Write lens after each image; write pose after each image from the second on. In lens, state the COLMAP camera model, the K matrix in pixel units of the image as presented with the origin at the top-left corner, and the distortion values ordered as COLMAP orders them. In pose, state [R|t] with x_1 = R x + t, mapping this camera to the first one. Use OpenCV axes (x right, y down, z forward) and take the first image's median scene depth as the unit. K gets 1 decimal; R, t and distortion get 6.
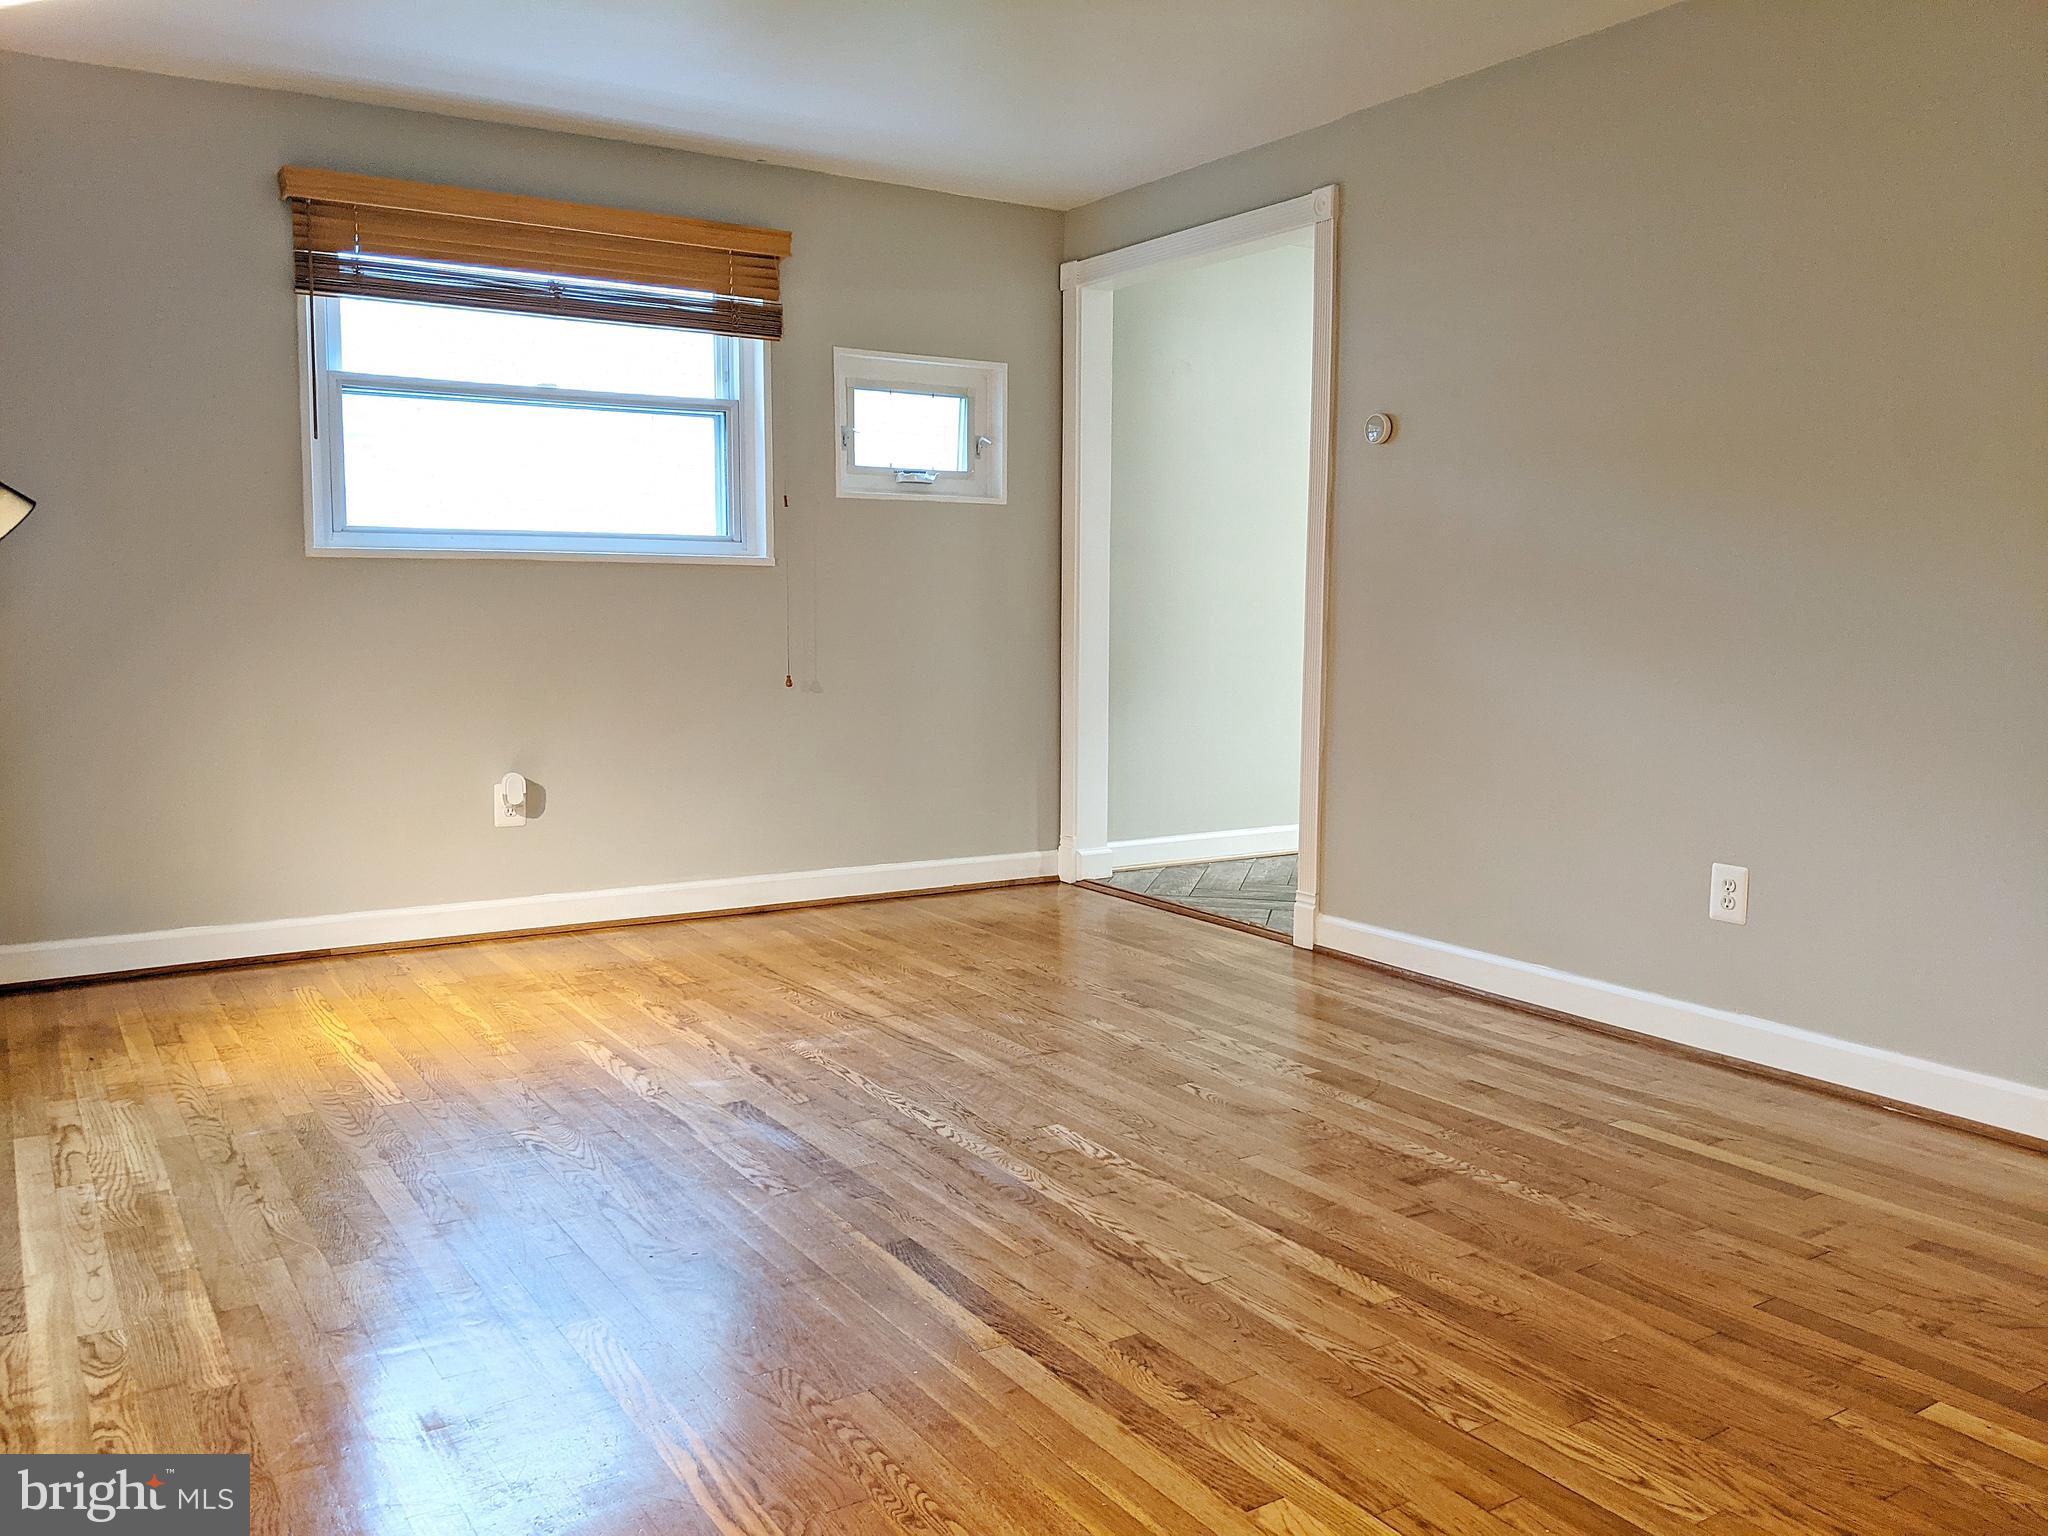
lens RADIAL K [[1637.8, 0, 1017.4], [0, 1637.8, 770.3], [0, 0, 1]] dist [0.073593, -0.126208]
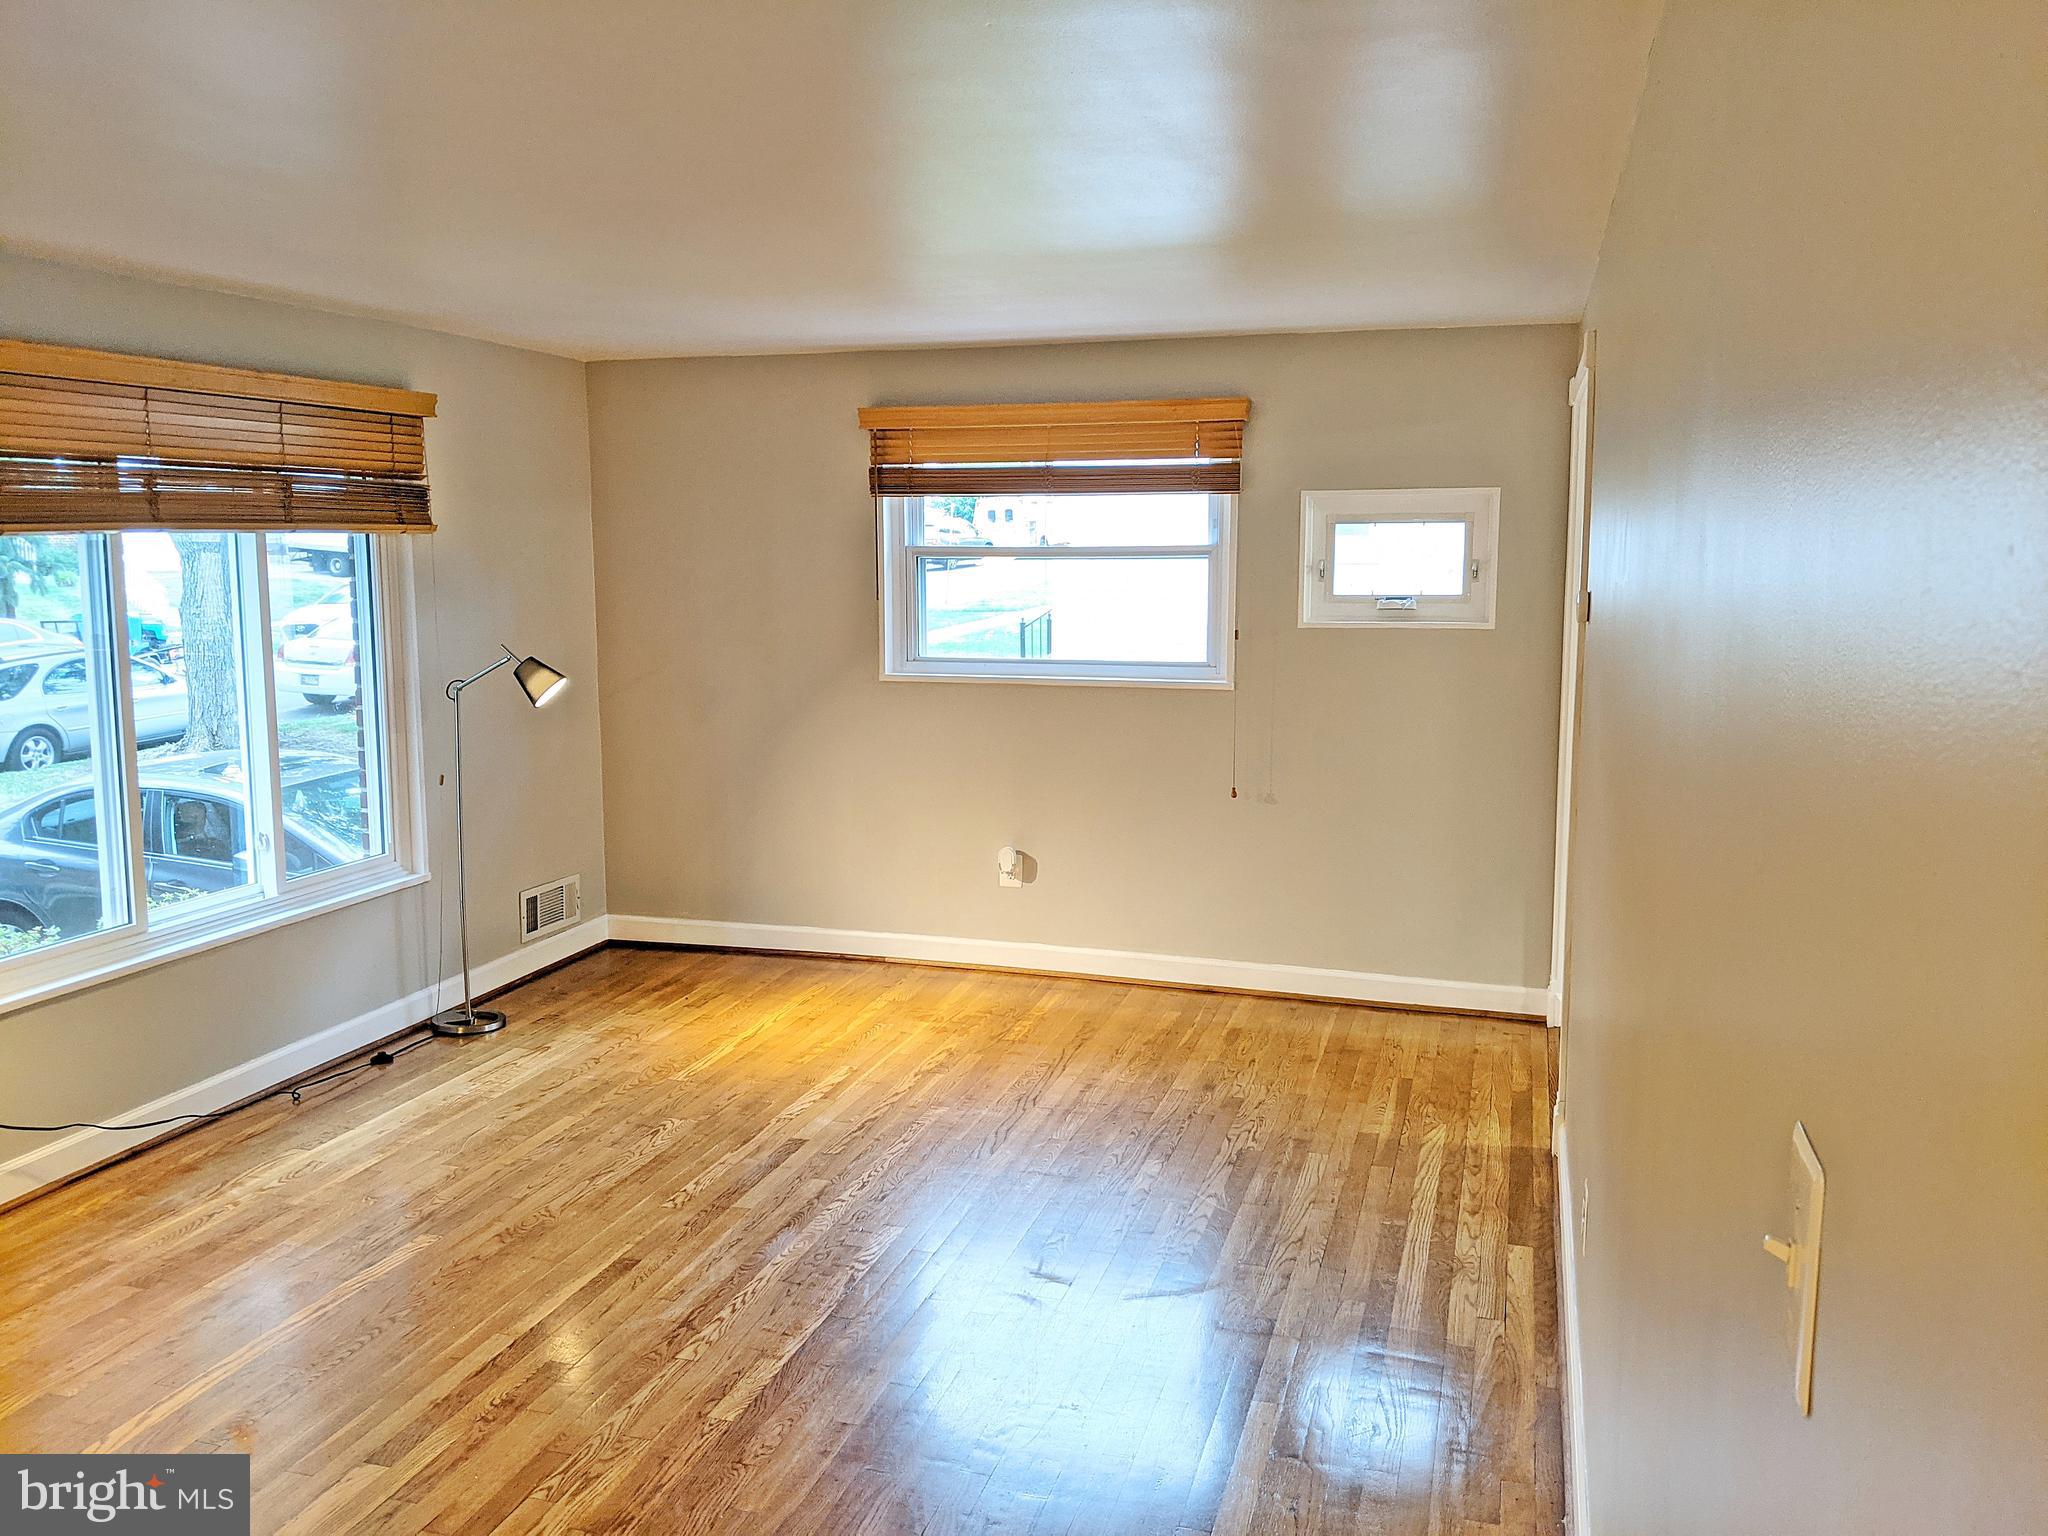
lens RADIAL K [[1637.8, 0, 1003.3], [0, 1637.8, 741.0], [0, 0, 1]] dist [0.073593, -0.126208]
pose [[0.646675, 0.085429, -0.757967, 0.908117], [-0.075573, 0.995995, 0.047780, -0.197215], [0.759013, 0.026384, 0.650541, 0.223457]]
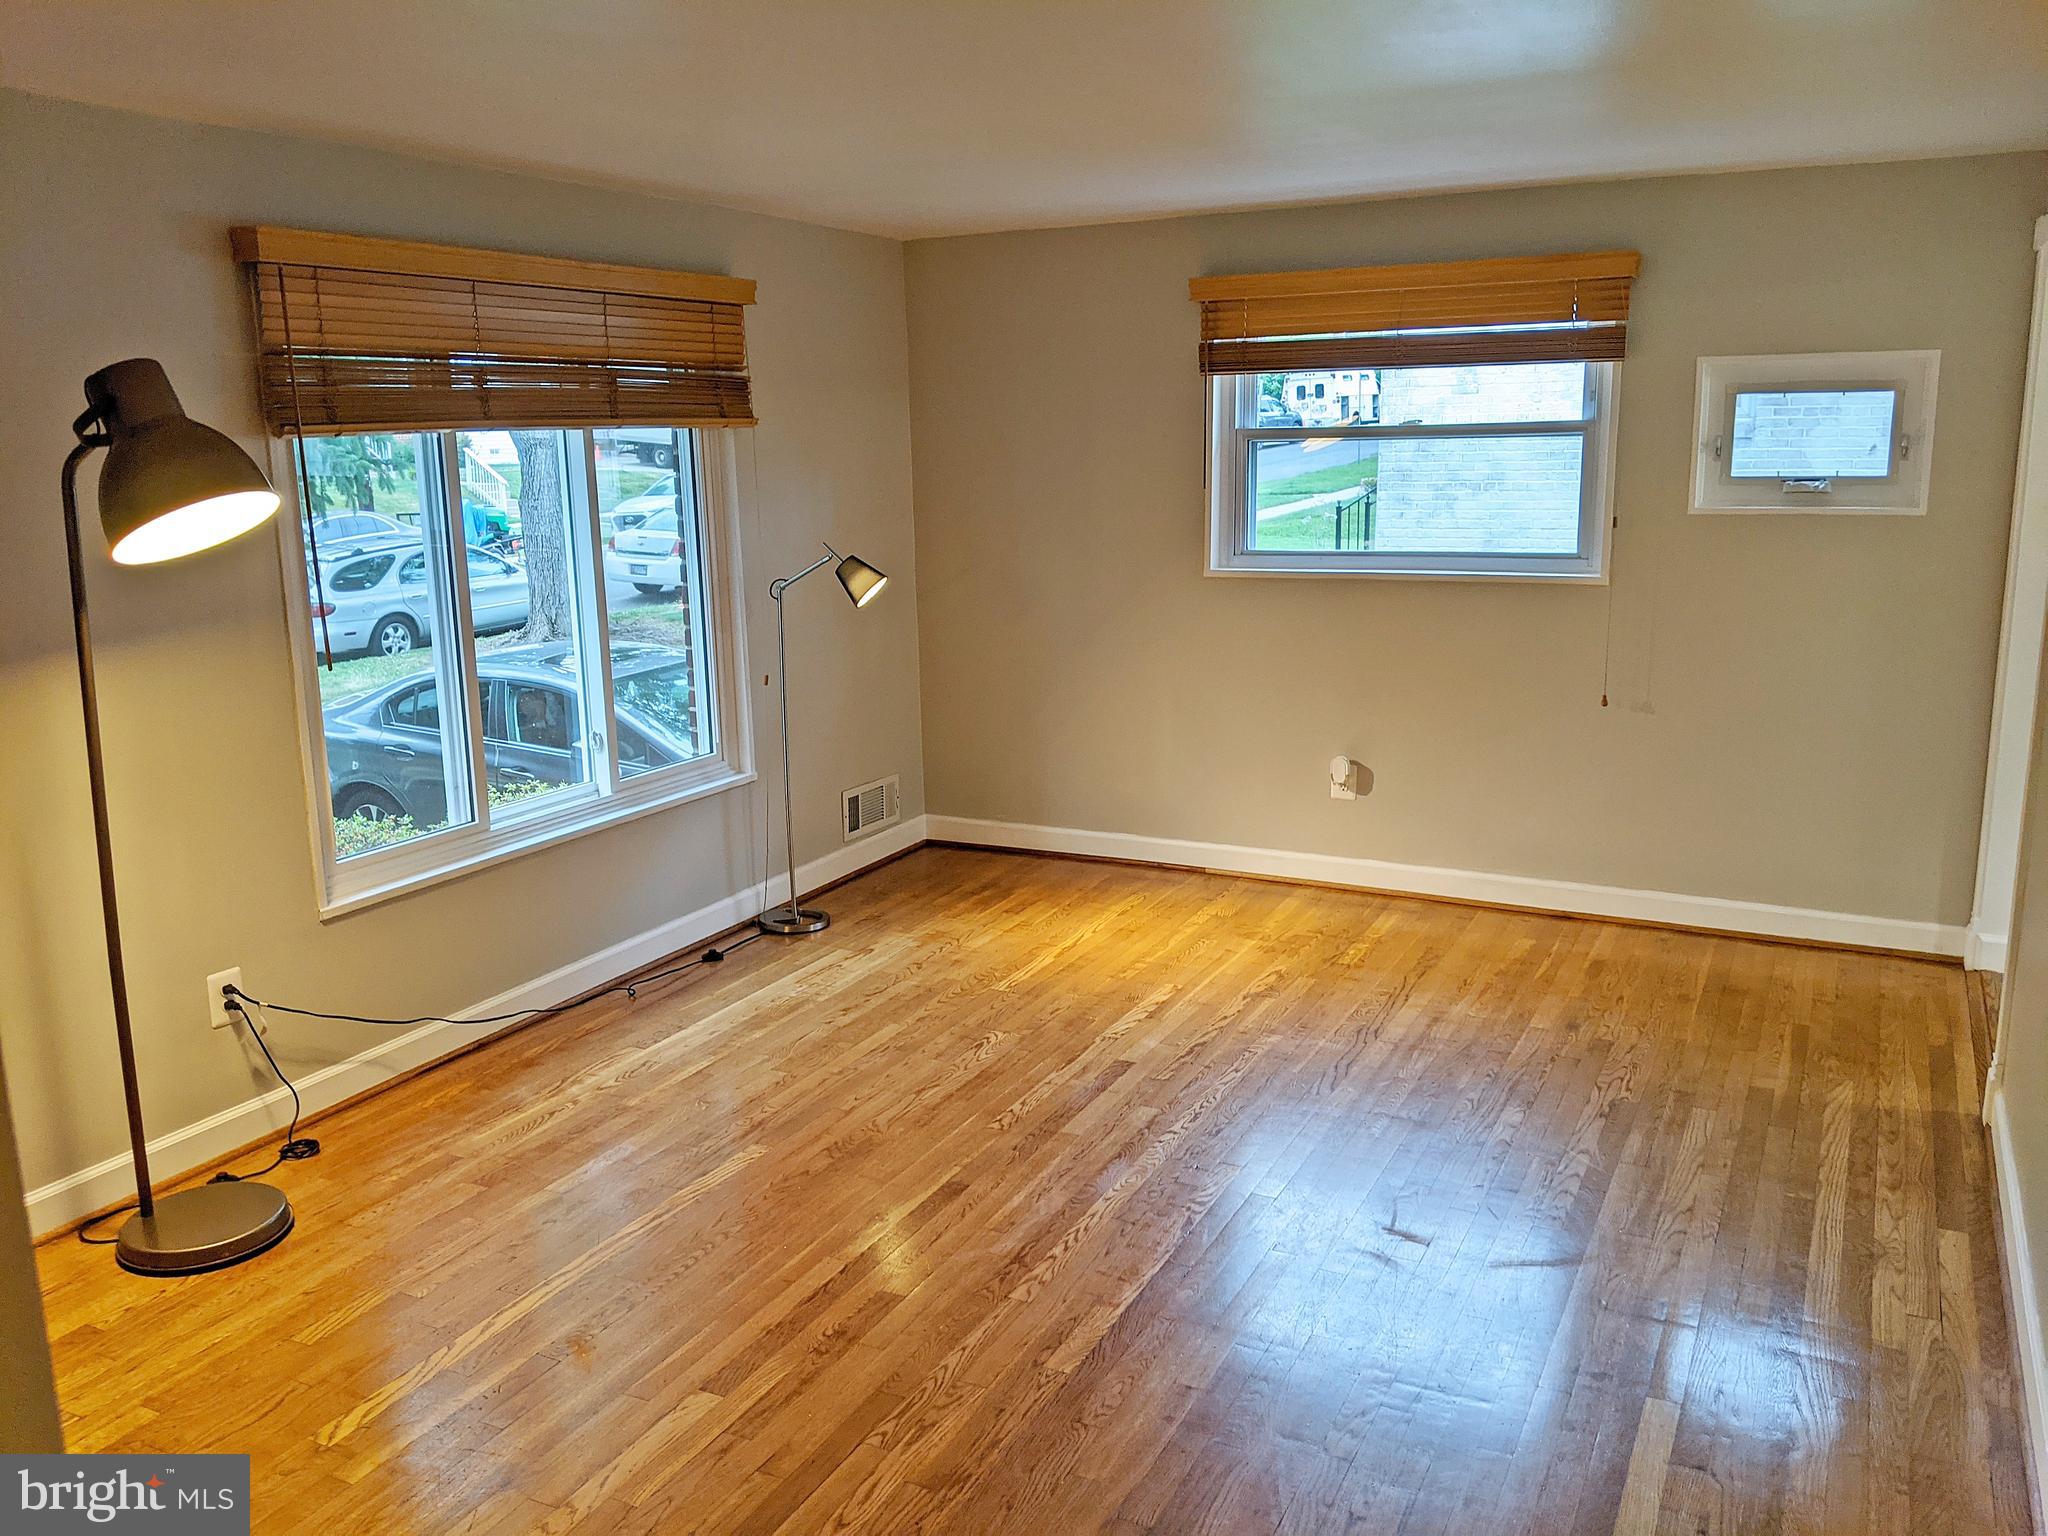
lens RADIAL K [[1637.8, 0, 1021.3], [0, 1637.8, 766.0], [0, 0, 1]] dist [0.073593, -0.126208]
pose [[0.508166, 0.160089, -0.846250, 0.819555], [-0.069938, 0.986998, 0.144717, -0.204882], [0.858415, -0.014355, 0.512755, 0.253616]]
